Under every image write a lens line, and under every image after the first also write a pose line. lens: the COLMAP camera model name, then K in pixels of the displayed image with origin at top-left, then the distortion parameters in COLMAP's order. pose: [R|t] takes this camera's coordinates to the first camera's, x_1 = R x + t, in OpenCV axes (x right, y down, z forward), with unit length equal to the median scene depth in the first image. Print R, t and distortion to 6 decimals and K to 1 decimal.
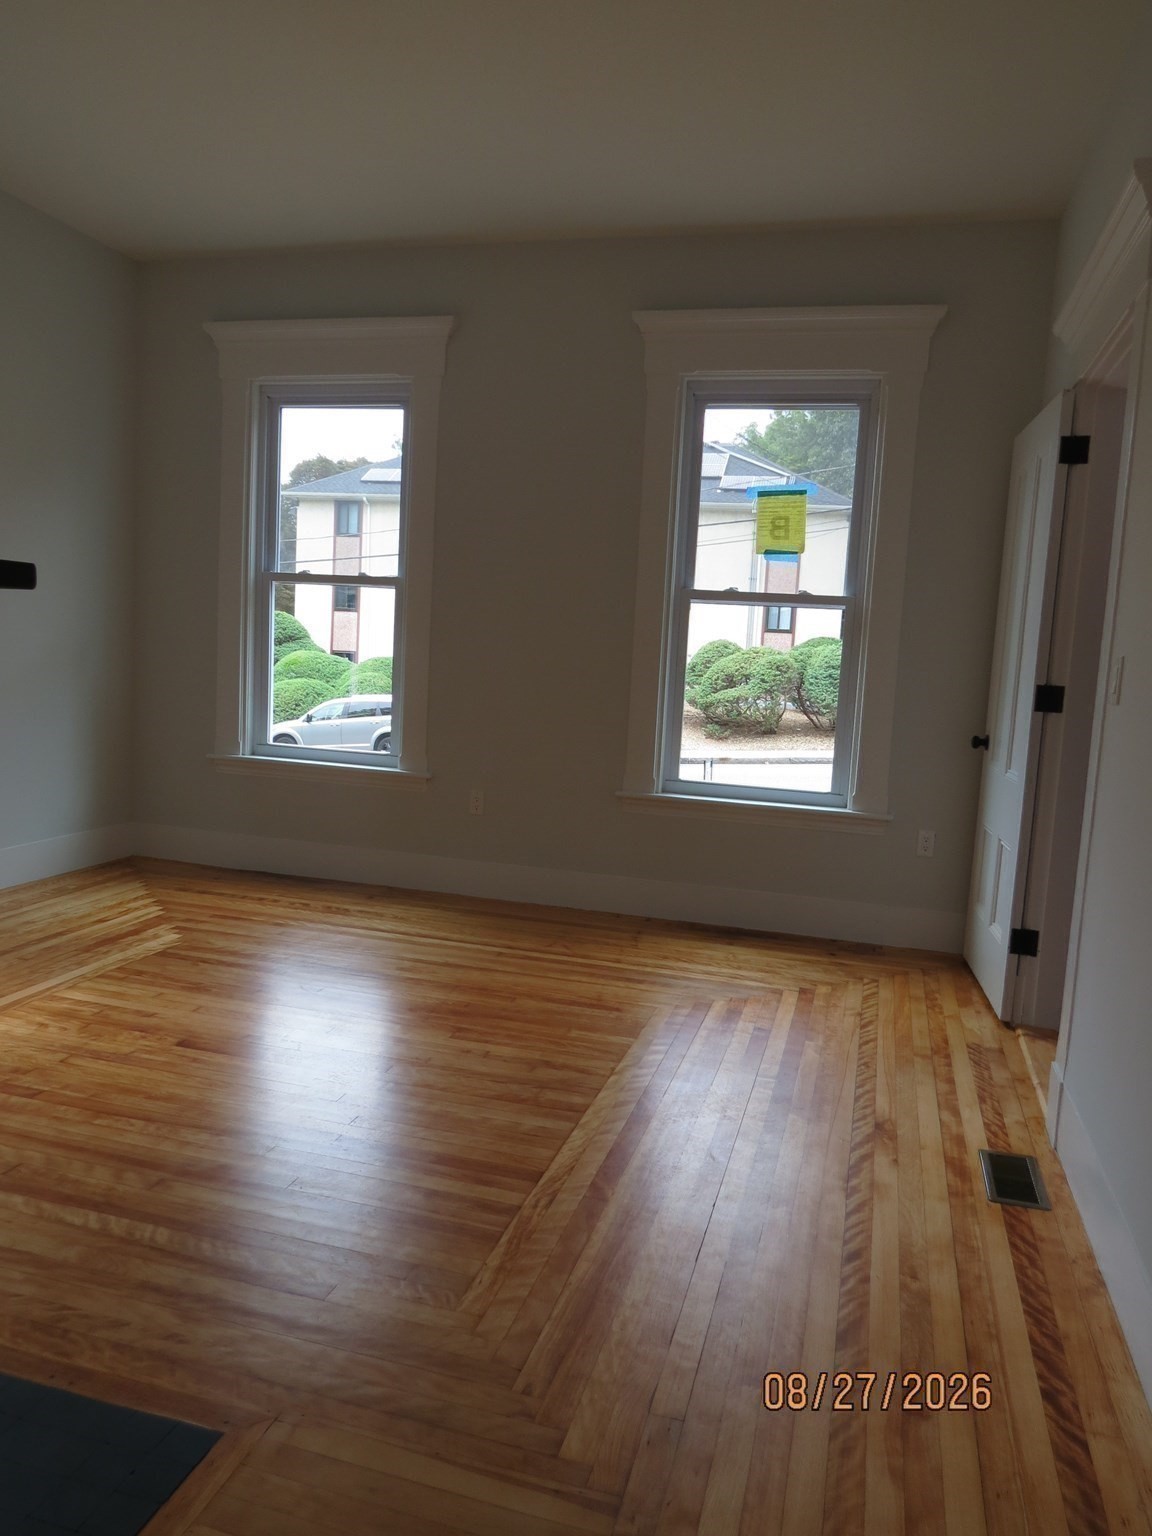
lens RADIAL K [[1091.0, 0, 584.3], [0, 1091.0, 779.7], [0, 0, 1]] dist [-0.022455, -0.001174]
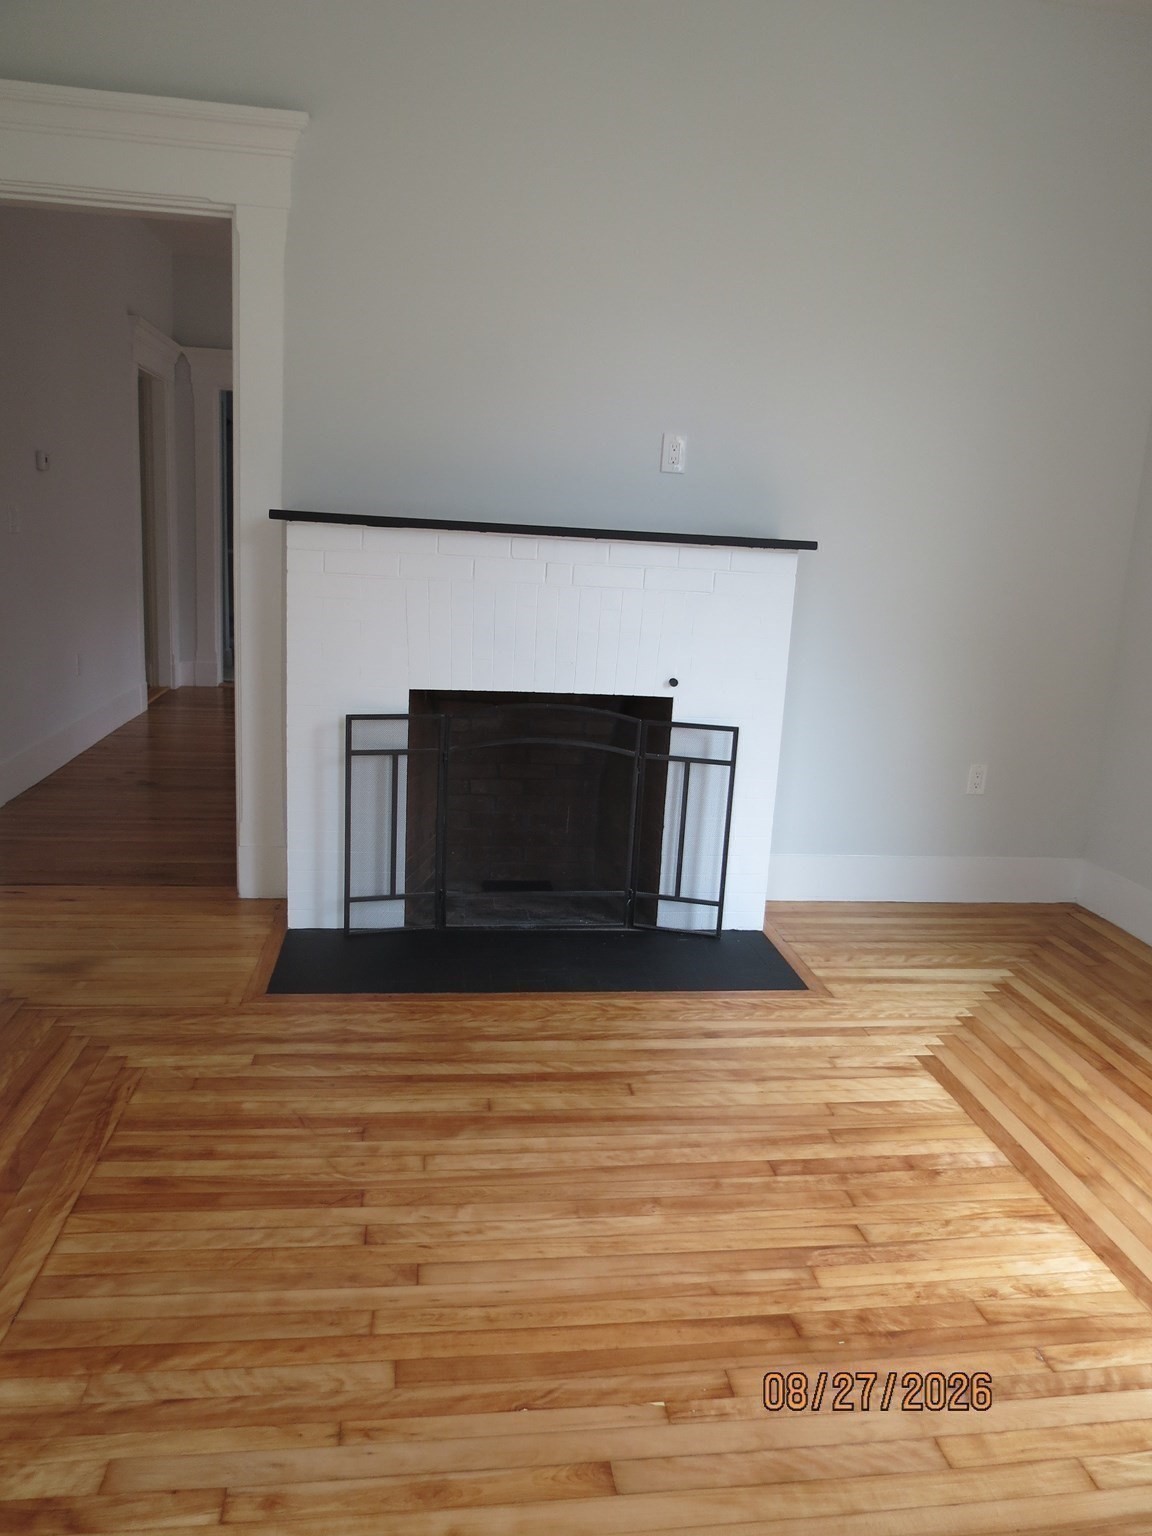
lens RADIAL K [[1091.0, 0, 578.2], [0, 1091.0, 768.0], [0, 0, 1]] dist [-0.022455, -0.001174]
pose [[-0.916746, -0.017553, -0.399084, -0.049967], [-0.145328, 0.945232, 0.292261, -0.200648], [0.372097, 0.325927, -0.869089, 1.546273]]
